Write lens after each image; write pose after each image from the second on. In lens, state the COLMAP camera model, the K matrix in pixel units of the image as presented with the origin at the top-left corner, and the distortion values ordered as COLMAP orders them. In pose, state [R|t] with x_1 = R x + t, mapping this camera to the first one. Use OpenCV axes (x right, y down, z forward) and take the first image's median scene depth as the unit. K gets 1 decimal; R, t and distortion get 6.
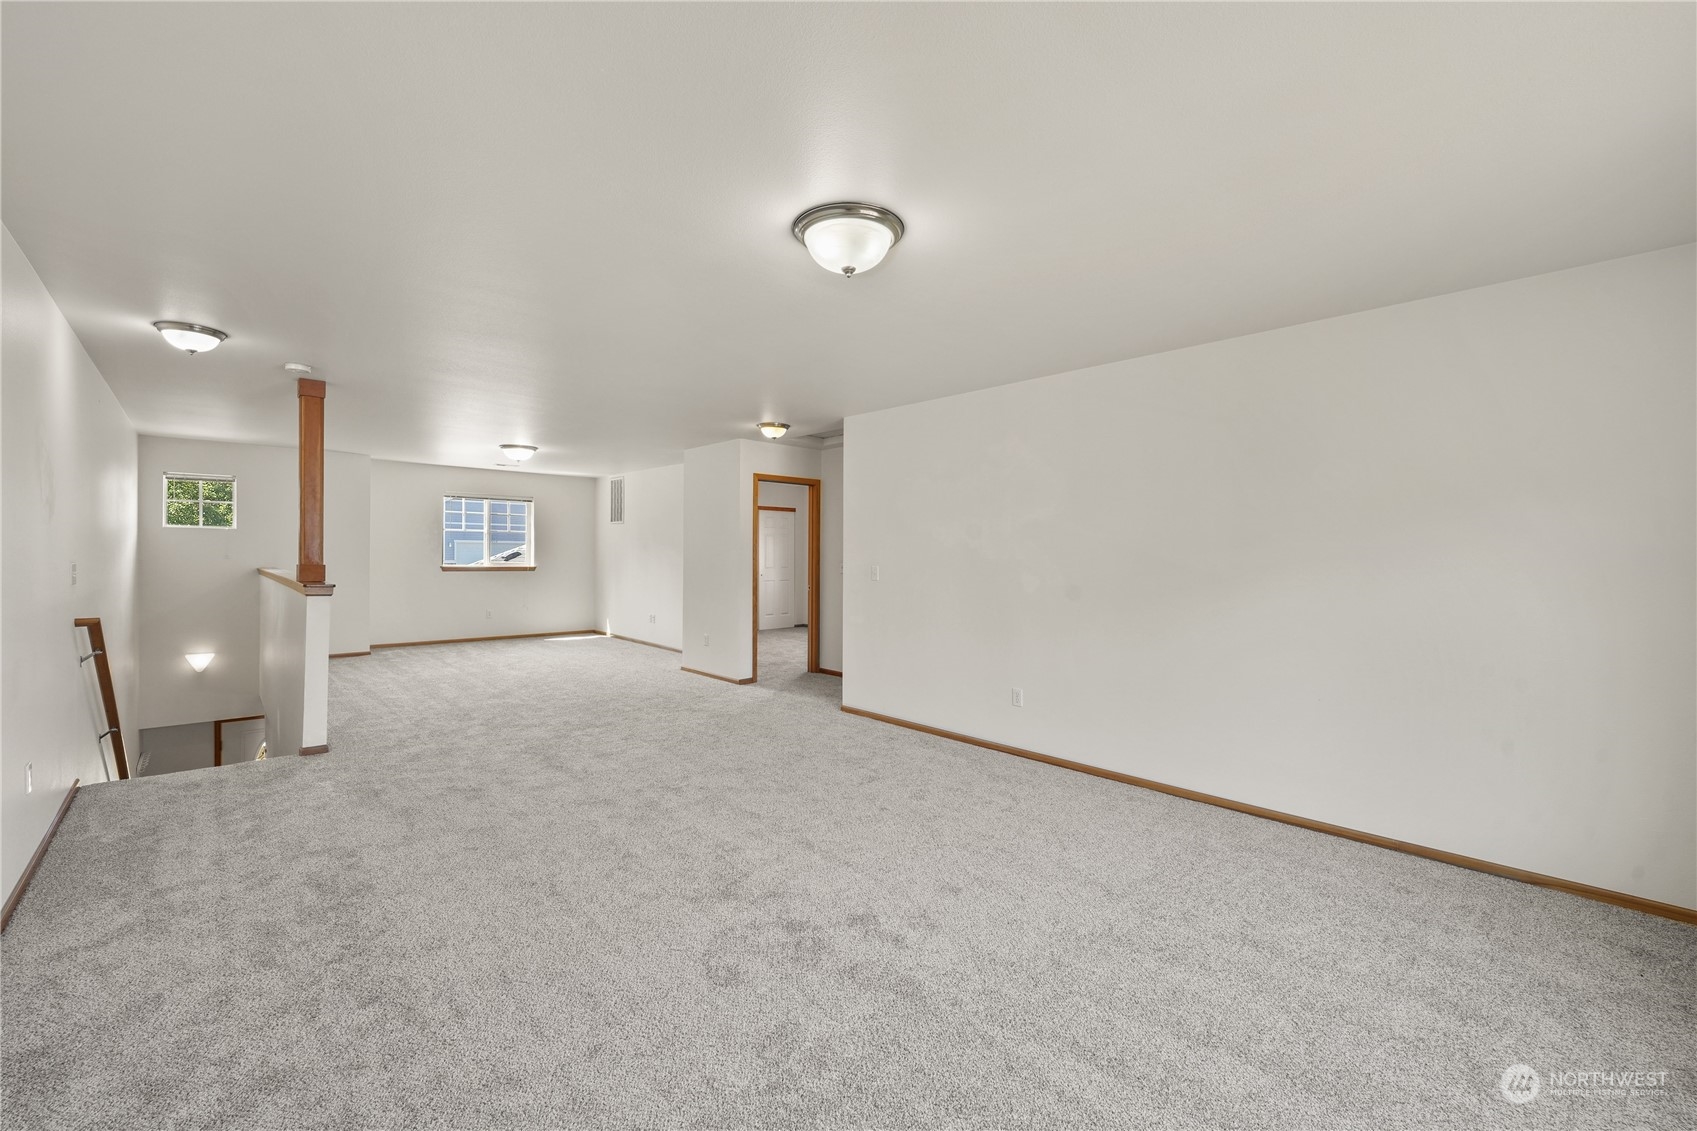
lens RADIAL K [[694.8, 0, 851.0], [0, 694.8, 555.7], [0, 0, 1]] dist [-0.010402, -0.000169]
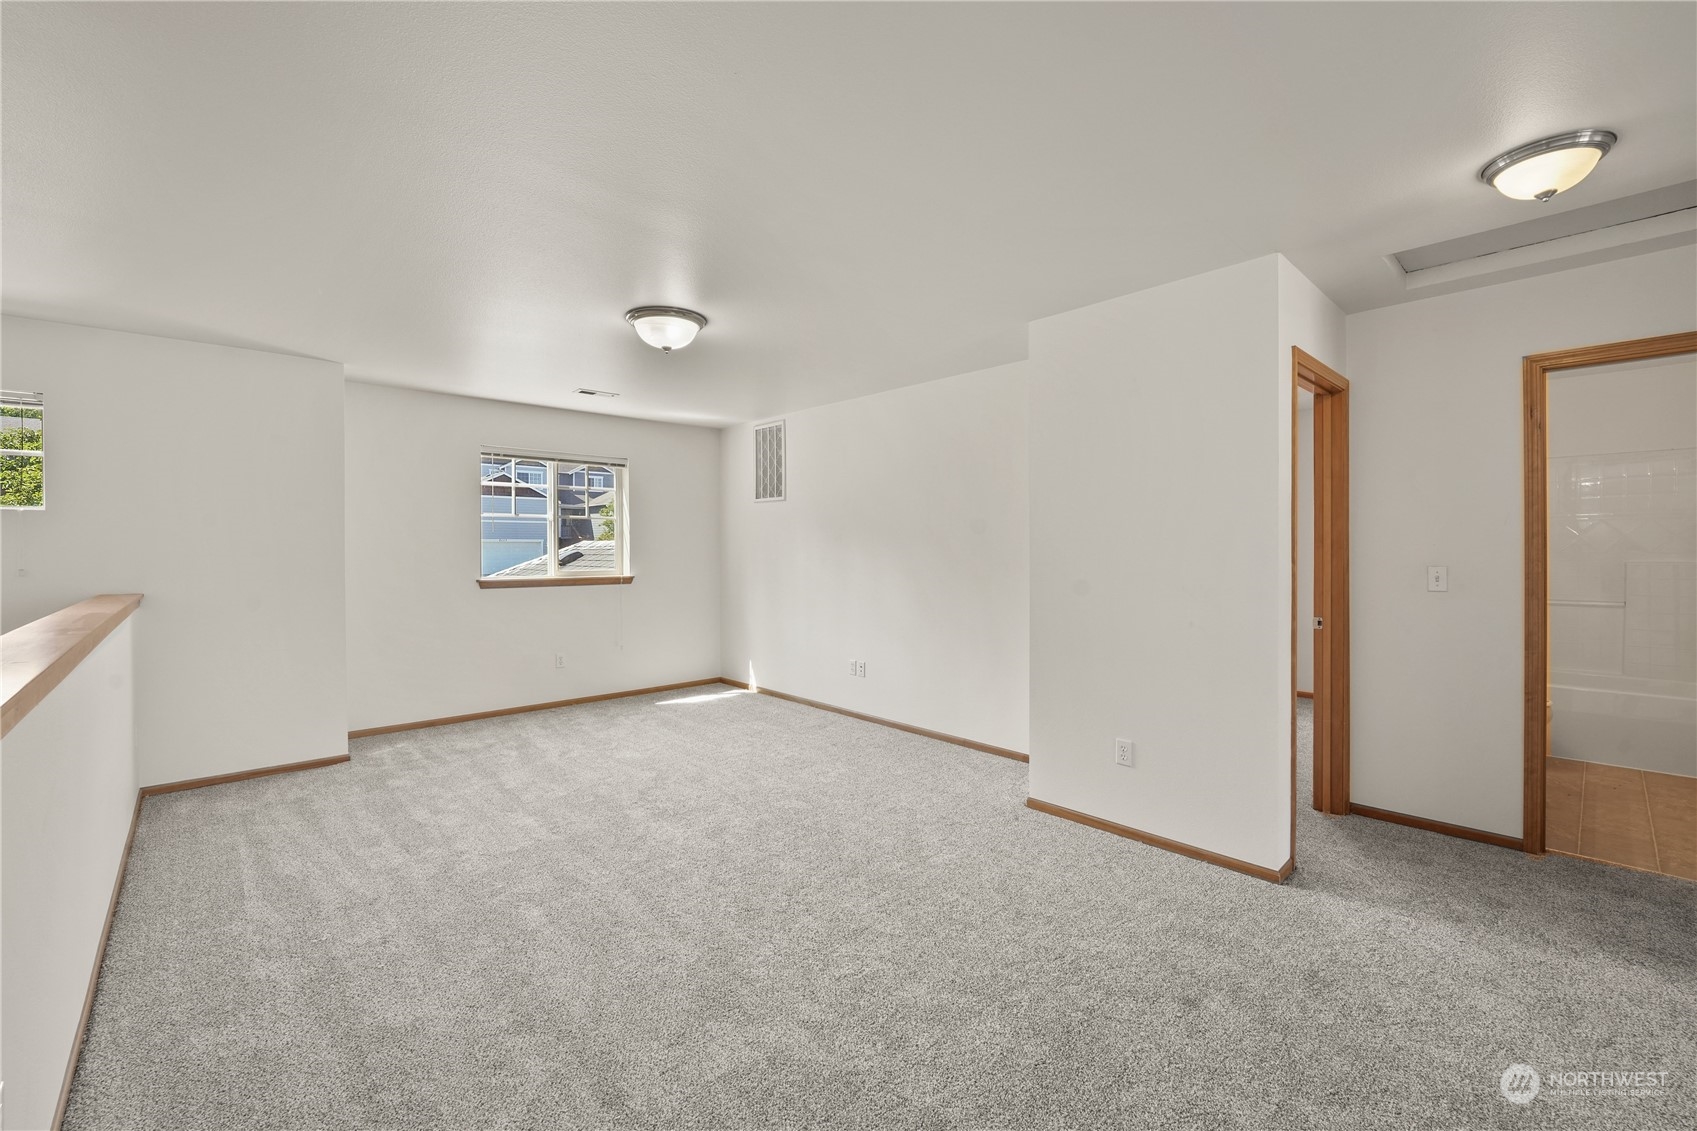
lens RADIAL K [[694.8, 0, 851.0], [0, 694.8, 555.7], [0, 0, 1]] dist [-0.010402, -0.000169]
pose [[0.999875, -0.015759, -0.001404, -0.365611], [0.015769, 0.999843, 0.008034, -0.005737], [0.001277, -0.008055, 0.999967, 0.559260]]
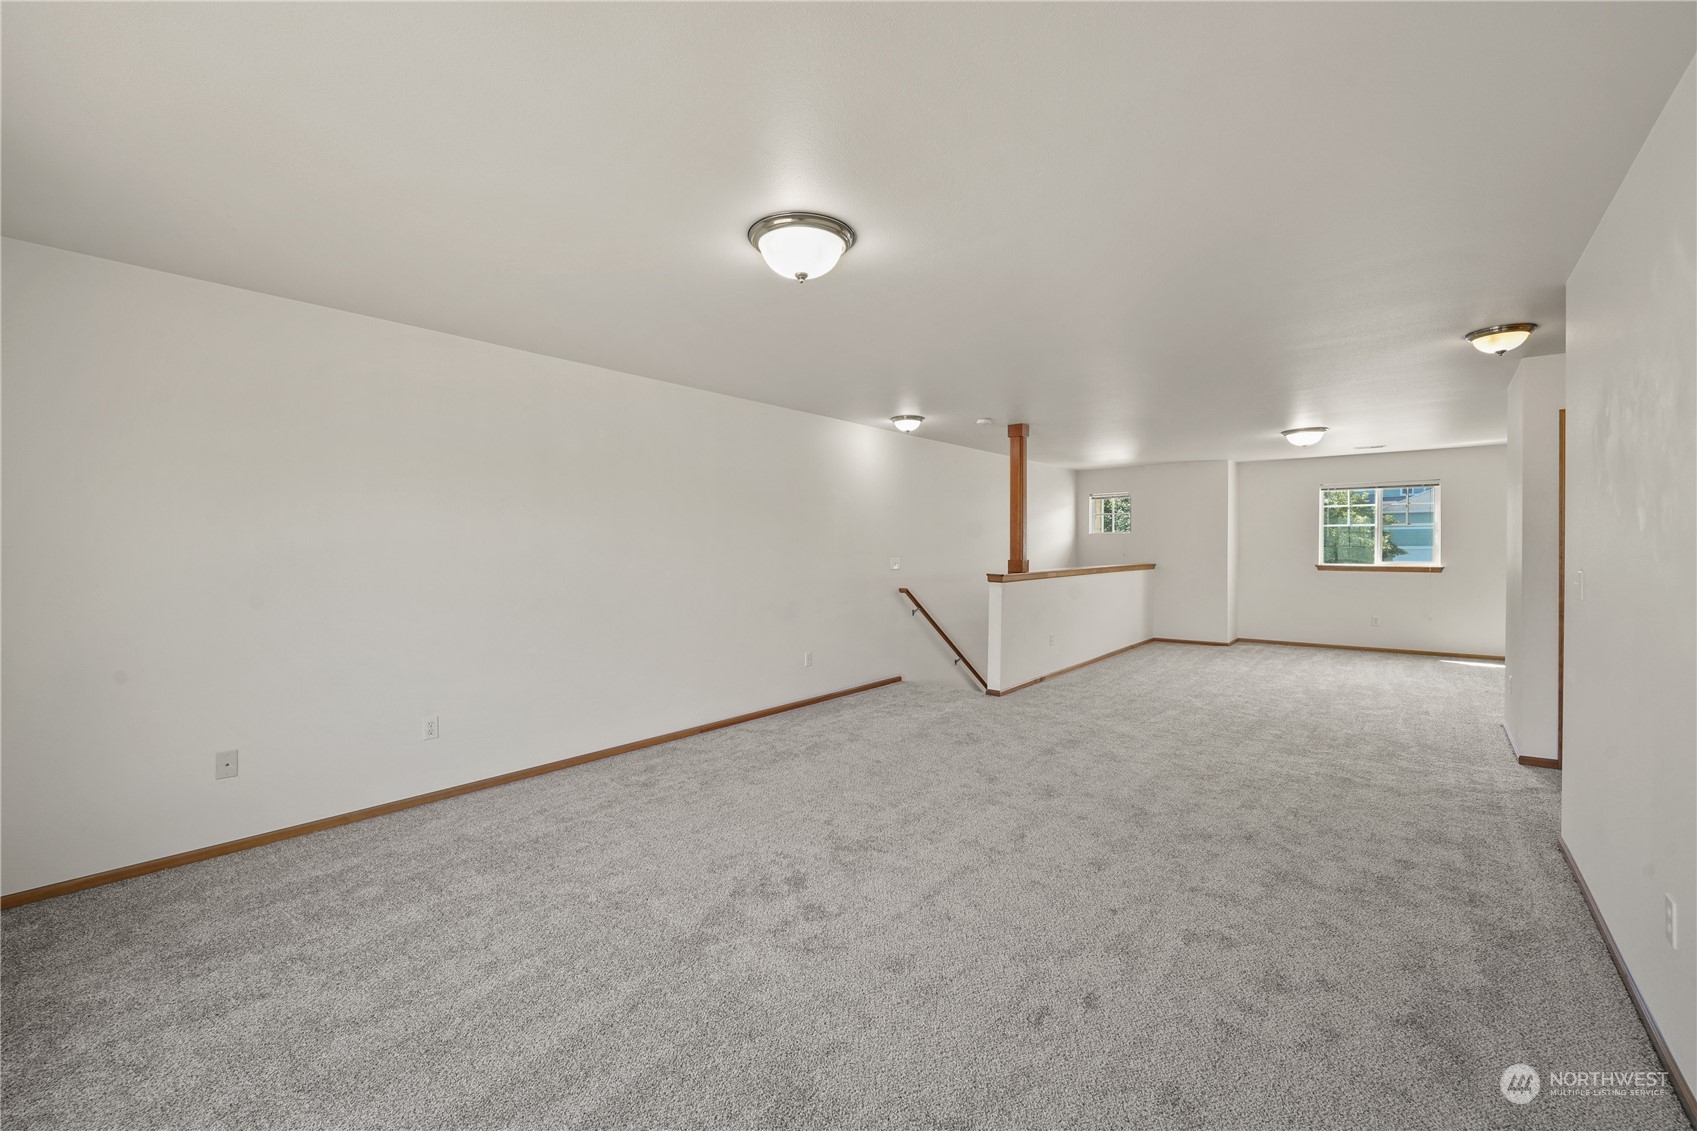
lens RADIAL K [[700.8, 0, 838.7], [0, 700.8, 547.0], [0, 0, 1]] dist [-0.011007, -0.000274]
pose [[0.111668, -0.012905, -0.993662, 0.346542], [-0.000234, 0.999915, -0.013012, 0.003760], [0.993746, 0.001685, 0.111656, 0.311135]]
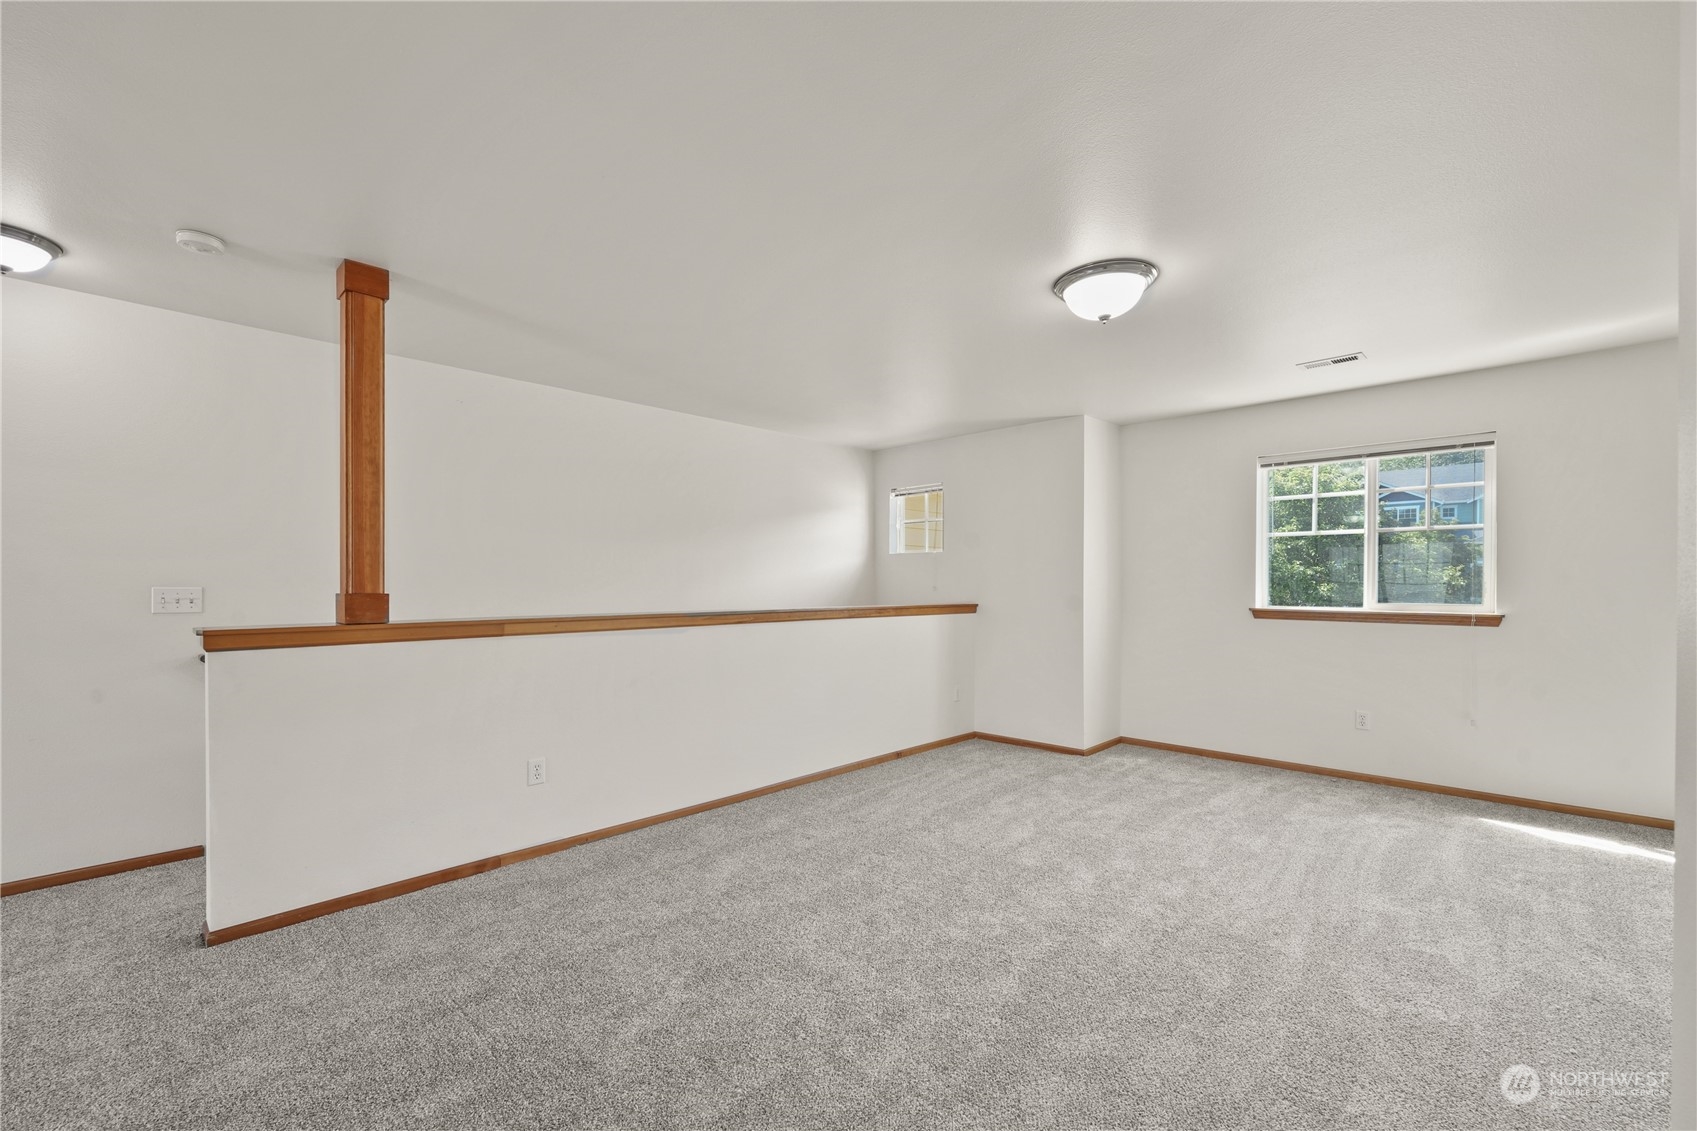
lens RADIAL K [[710.8, 0, 849.4], [0, 710.8, 582.8], [0, 0, 1]] dist [0.000054, 0.000037]
pose [[0.049688, -0.015020, -0.998652, -0.121034], [-0.004221, 0.999875, -0.015248, 0.006956], [0.998756, 0.004973, 0.049619, 0.859629]]
